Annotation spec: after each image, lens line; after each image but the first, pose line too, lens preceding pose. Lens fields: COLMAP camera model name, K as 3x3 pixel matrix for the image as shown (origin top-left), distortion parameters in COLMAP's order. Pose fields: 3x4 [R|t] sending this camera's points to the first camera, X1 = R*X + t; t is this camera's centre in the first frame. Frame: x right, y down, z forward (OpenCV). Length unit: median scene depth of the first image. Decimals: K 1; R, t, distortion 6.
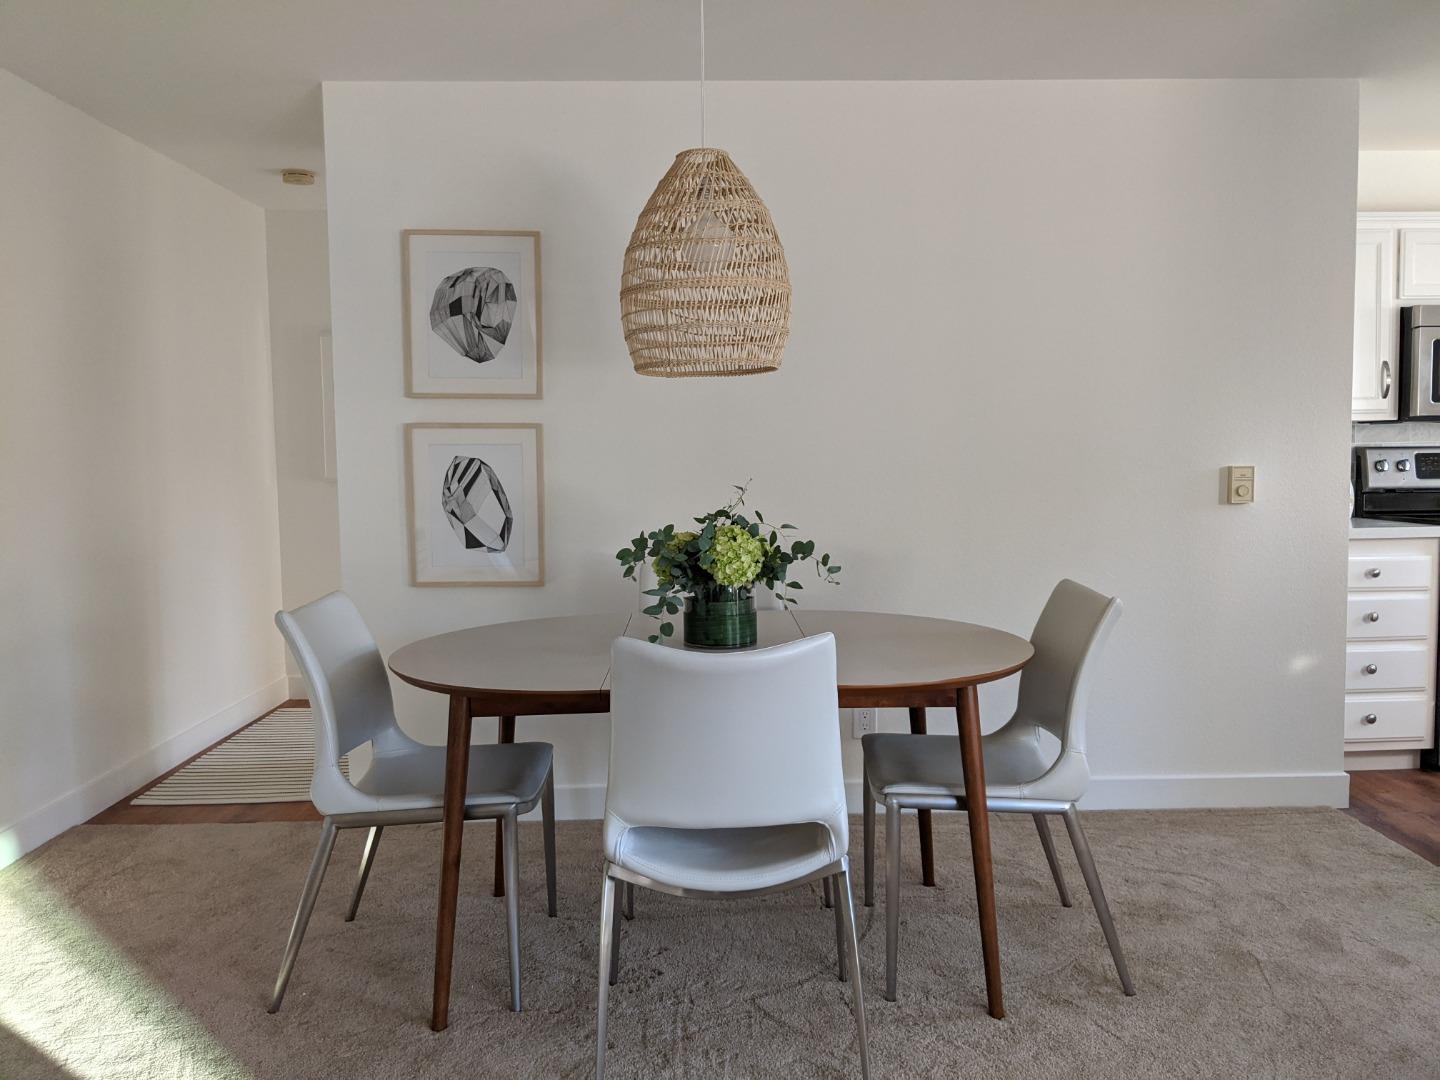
lens RADIAL K [[1172.1, 0, 720.0], [0, 1172.1, 540.0], [0, 0, 1]] dist [0.093968, -0.190726]
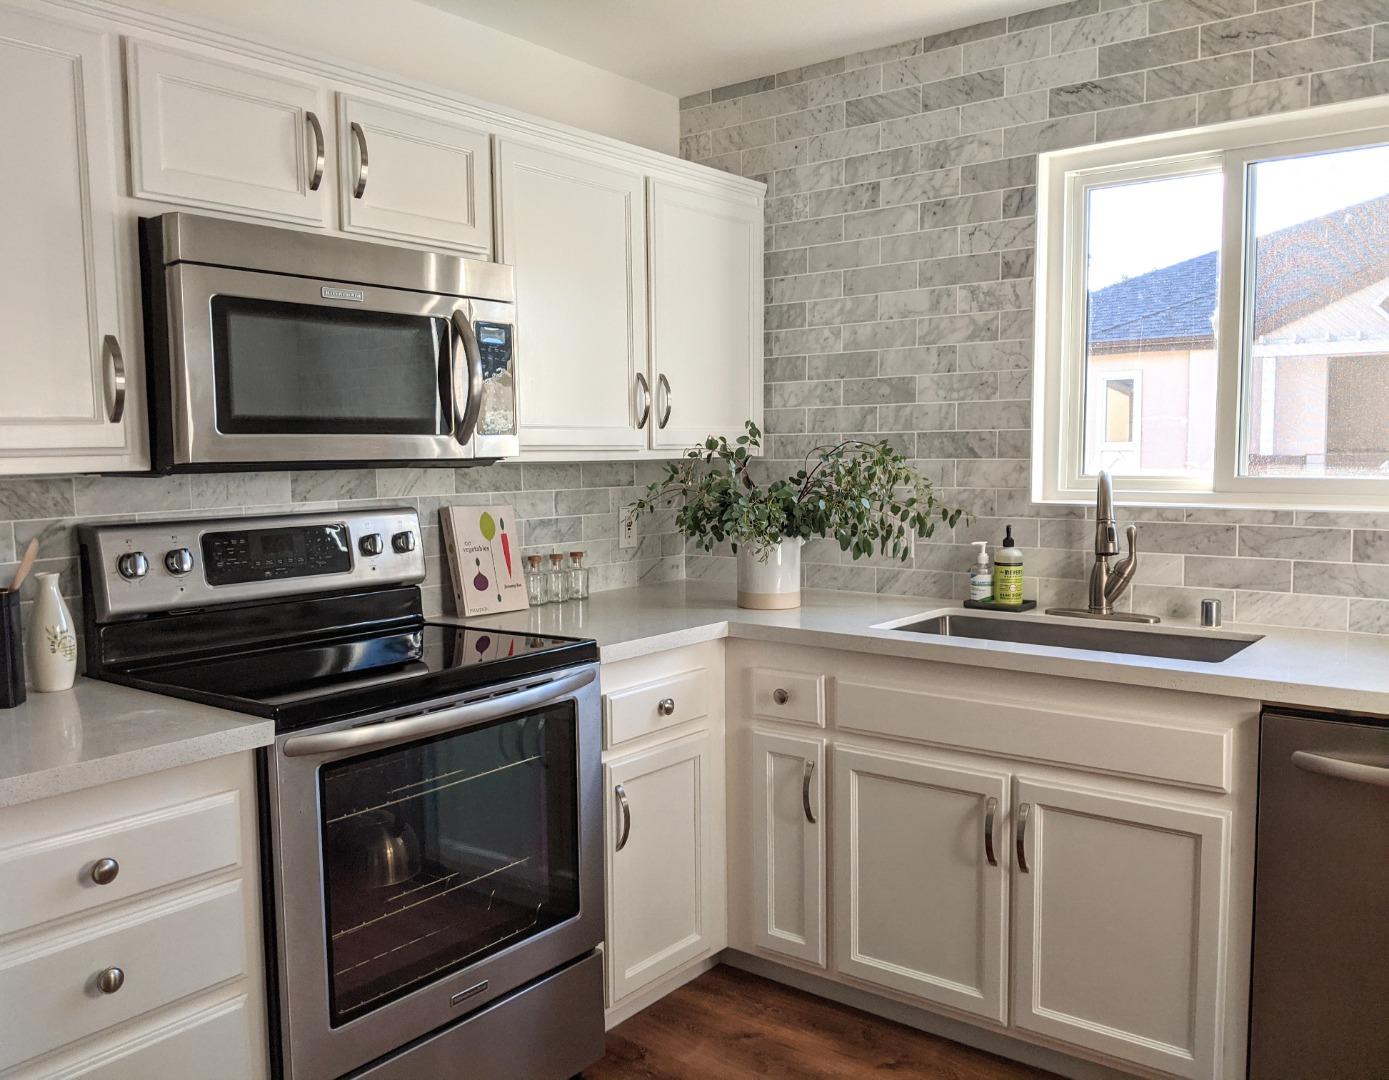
lens RADIAL K [[1177.2, 0, 692.8], [0, 1177.2, 591.5], [0, 0, 1]] dist [0.038391, -0.075107]
pose [[0.638829, -0.084421, 0.764703, 0.352687], [0.052487, 0.996428, 0.066156, -0.073919], [-0.767556, -0.002125, 0.640978, 0.547342]]
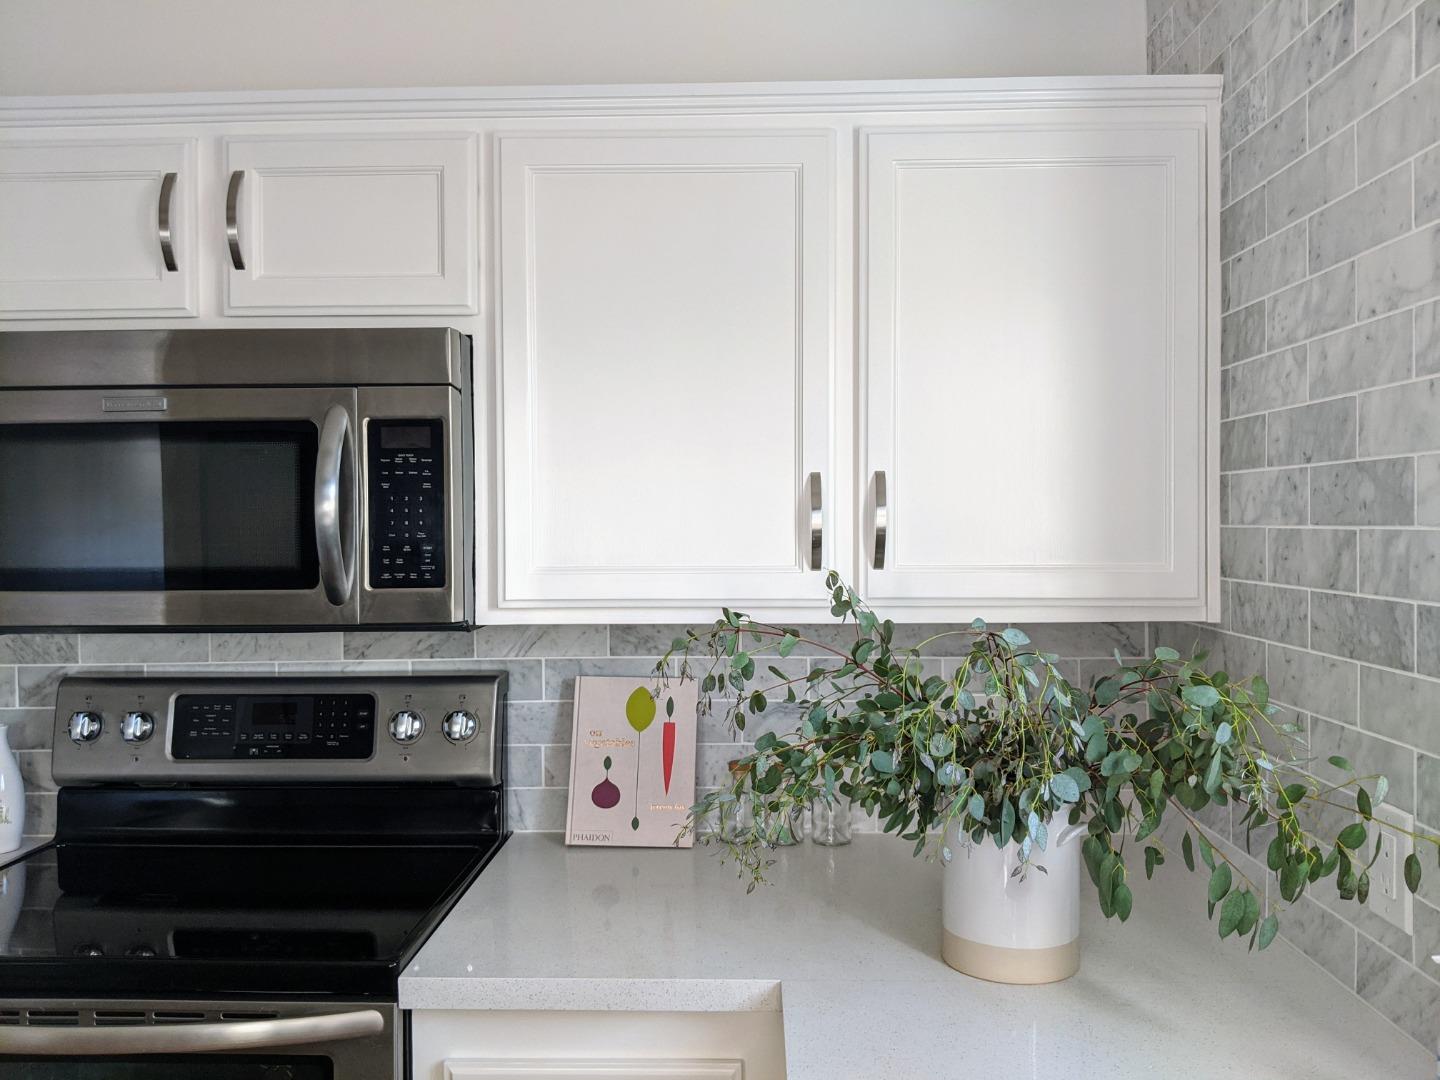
lens RADIAL K [[1172.1, 0, 720.0], [0, 1172.1, 540.0], [0, 0, 1]] dist [0.093968, -0.190726]
pose [[0.998233, 0.010122, -0.058559, 0.828082], [-0.013126, 0.998605, -0.051135, -0.112487], [0.057960, 0.051813, 0.996973, 0.620820]]
